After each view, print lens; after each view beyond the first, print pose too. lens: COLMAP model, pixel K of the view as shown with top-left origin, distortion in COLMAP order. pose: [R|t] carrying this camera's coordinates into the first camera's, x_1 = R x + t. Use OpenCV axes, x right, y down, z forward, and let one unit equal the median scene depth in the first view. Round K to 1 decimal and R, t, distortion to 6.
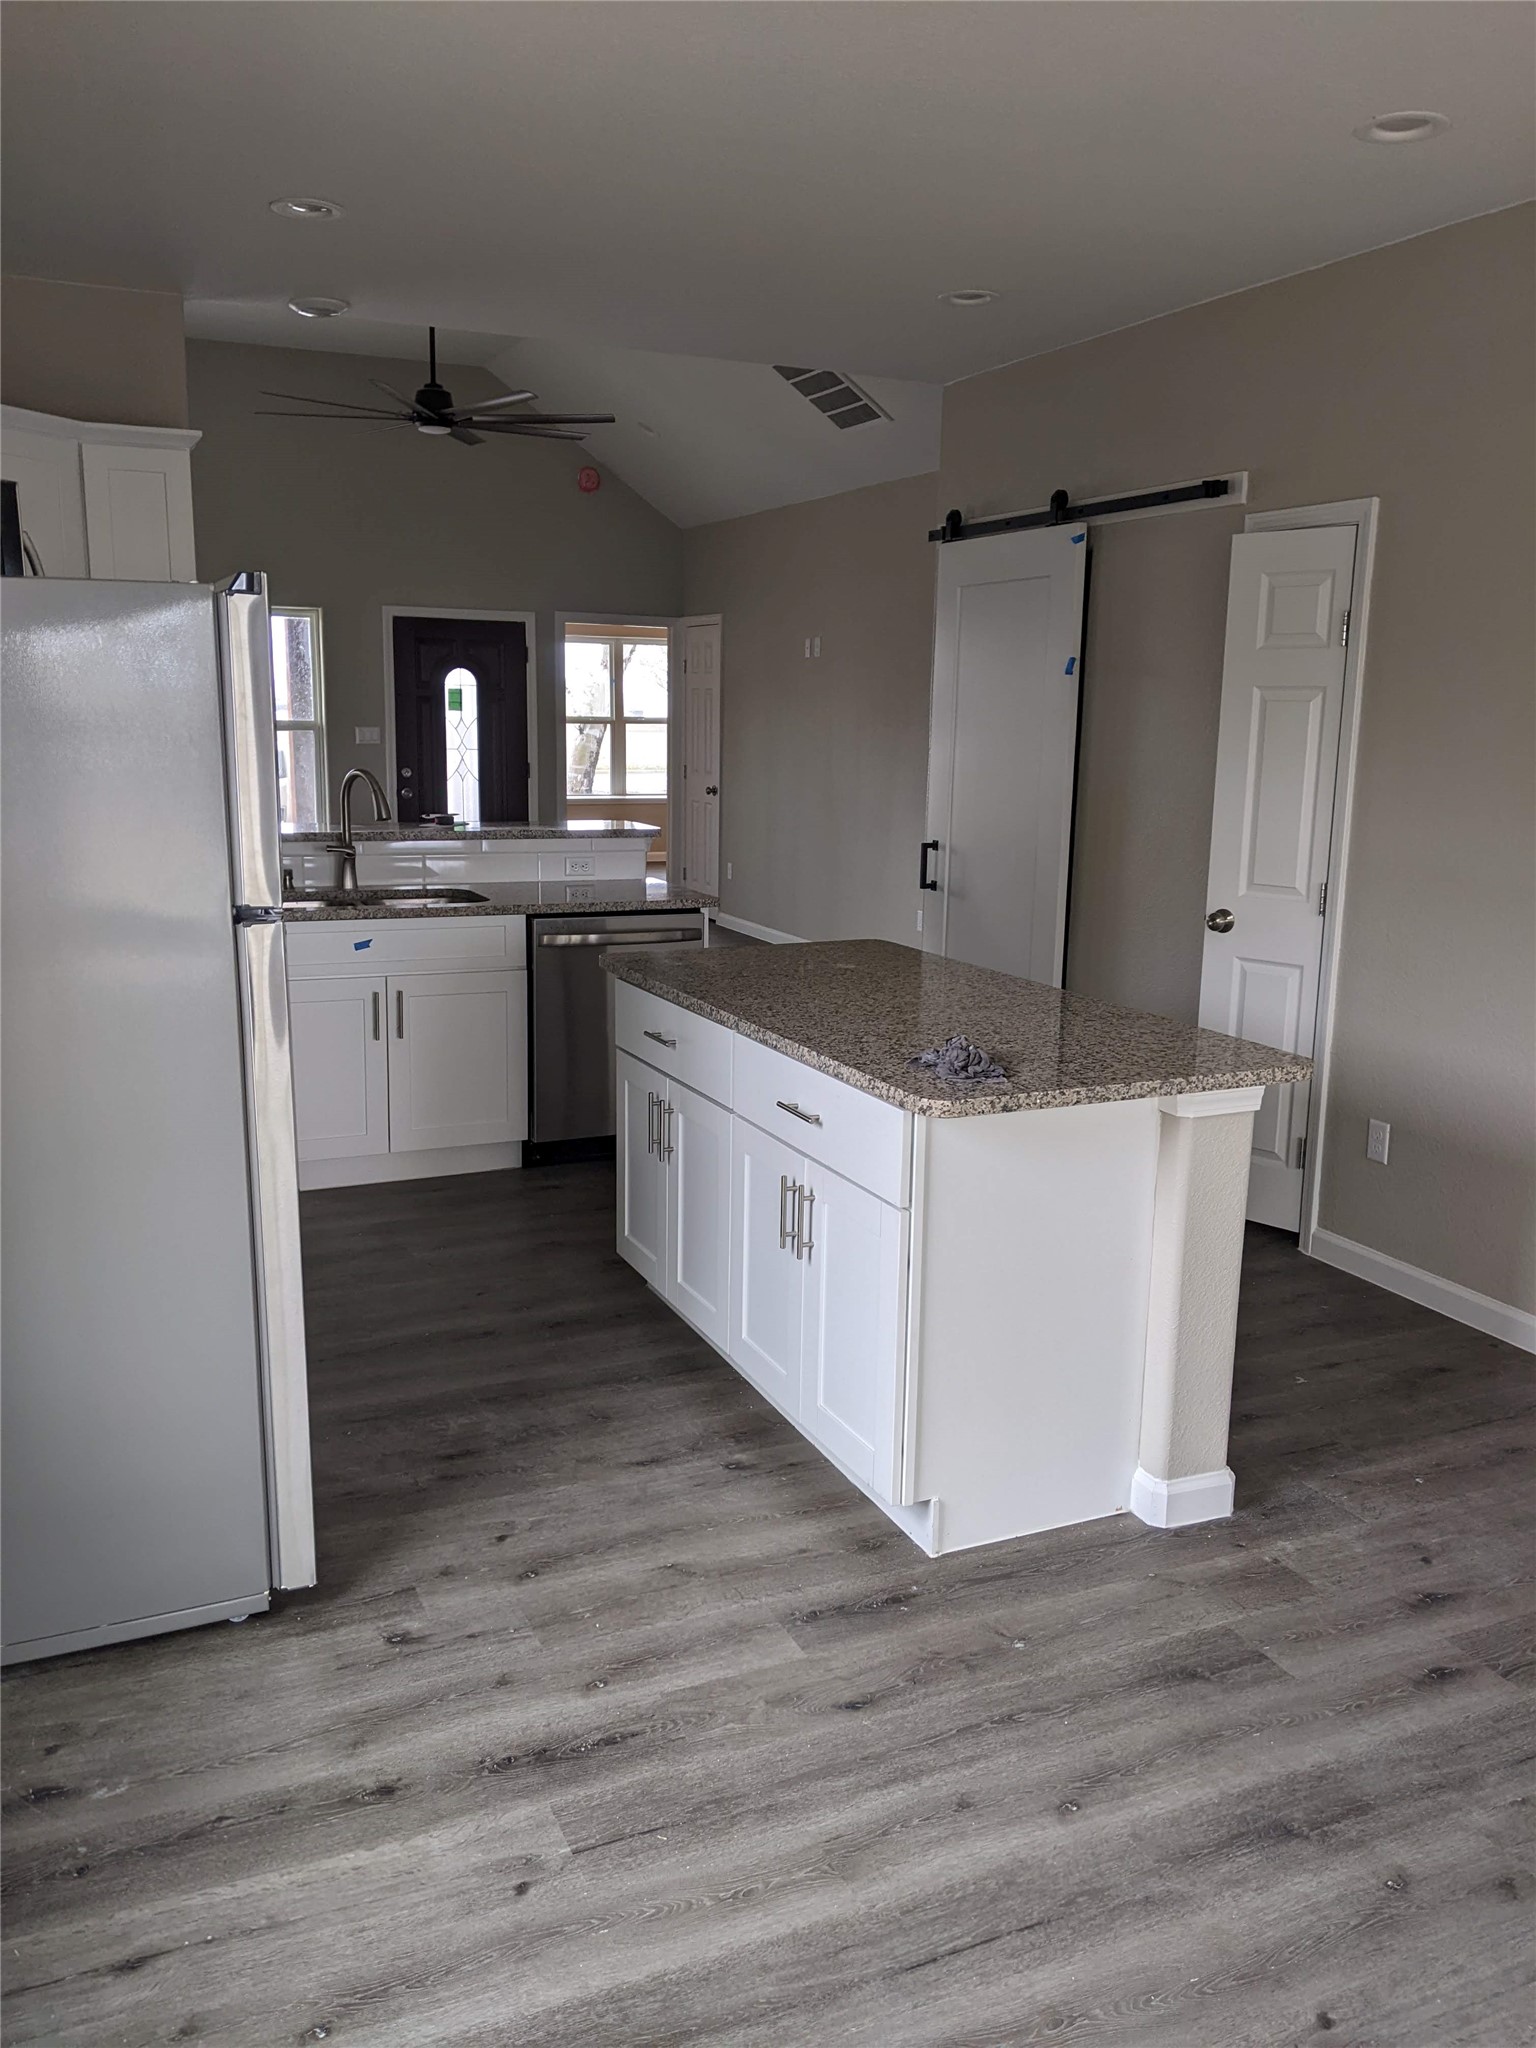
lens RADIAL K [[1629.5, 0, 762.3], [0, 1629.5, 1028.9], [0, 0, 1]] dist [0.031584, -0.048171]
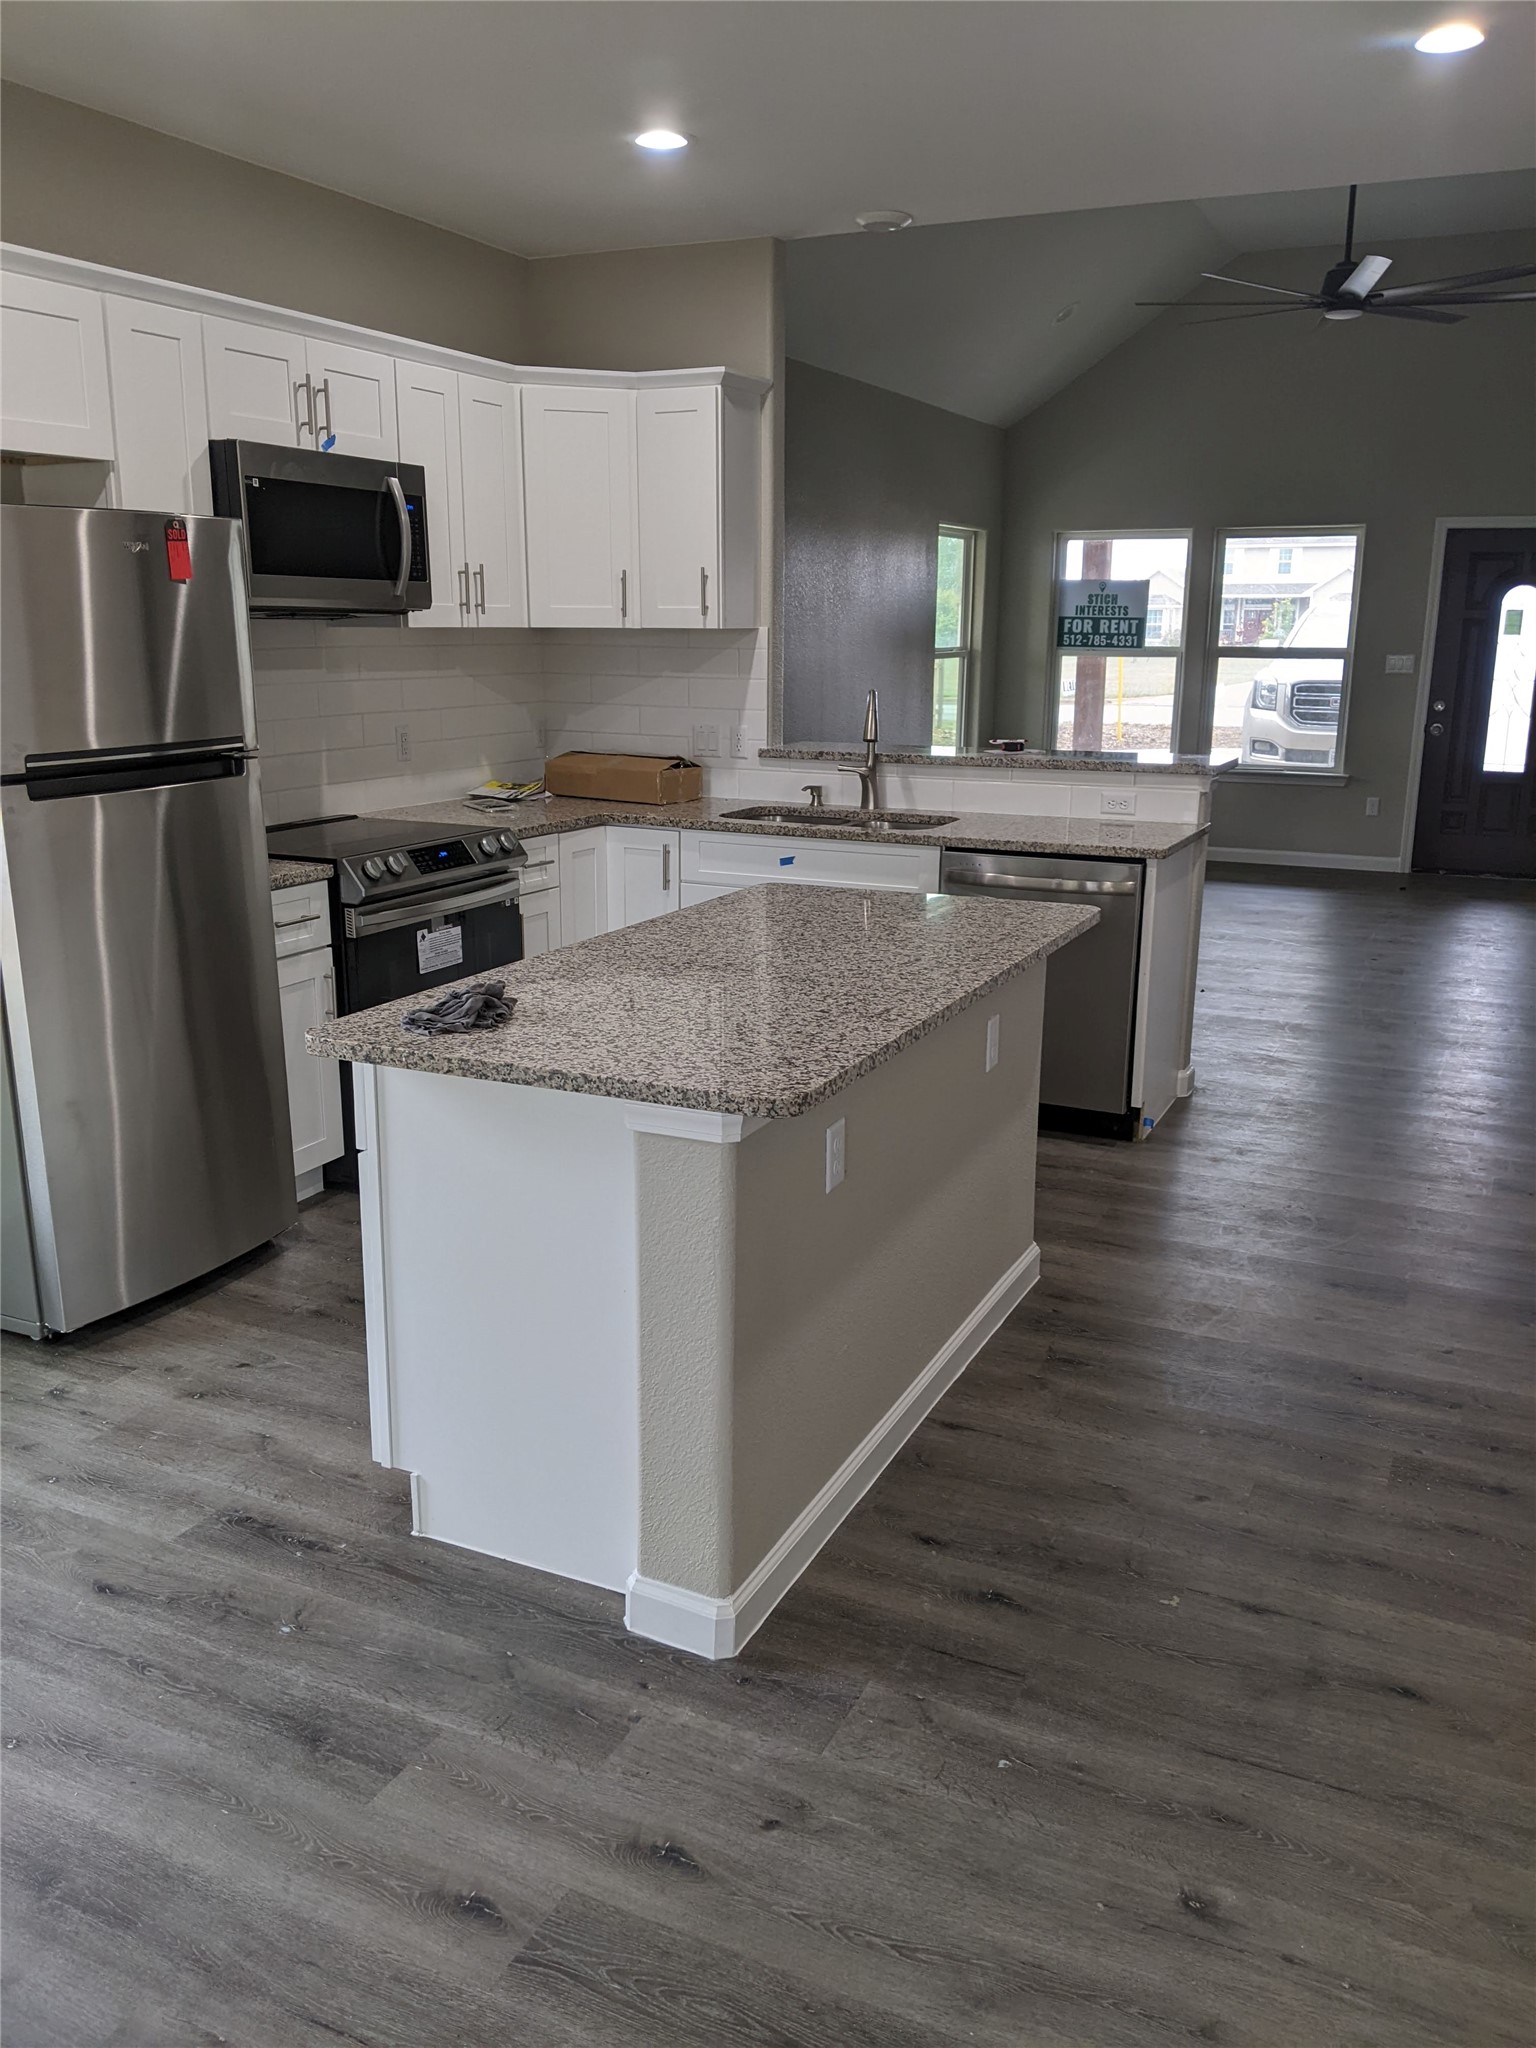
lens RADIAL K [[1629.5, 0, 763.8], [0, 1629.5, 1023.9], [0, 0, 1]] dist [0.031584, -0.048171]
pose [[0.642949, 0.169870, -0.746834, 0.899722], [-0.143805, 0.984527, 0.100133, -0.085532], [0.752288, 0.043018, 0.657429, 0.541417]]
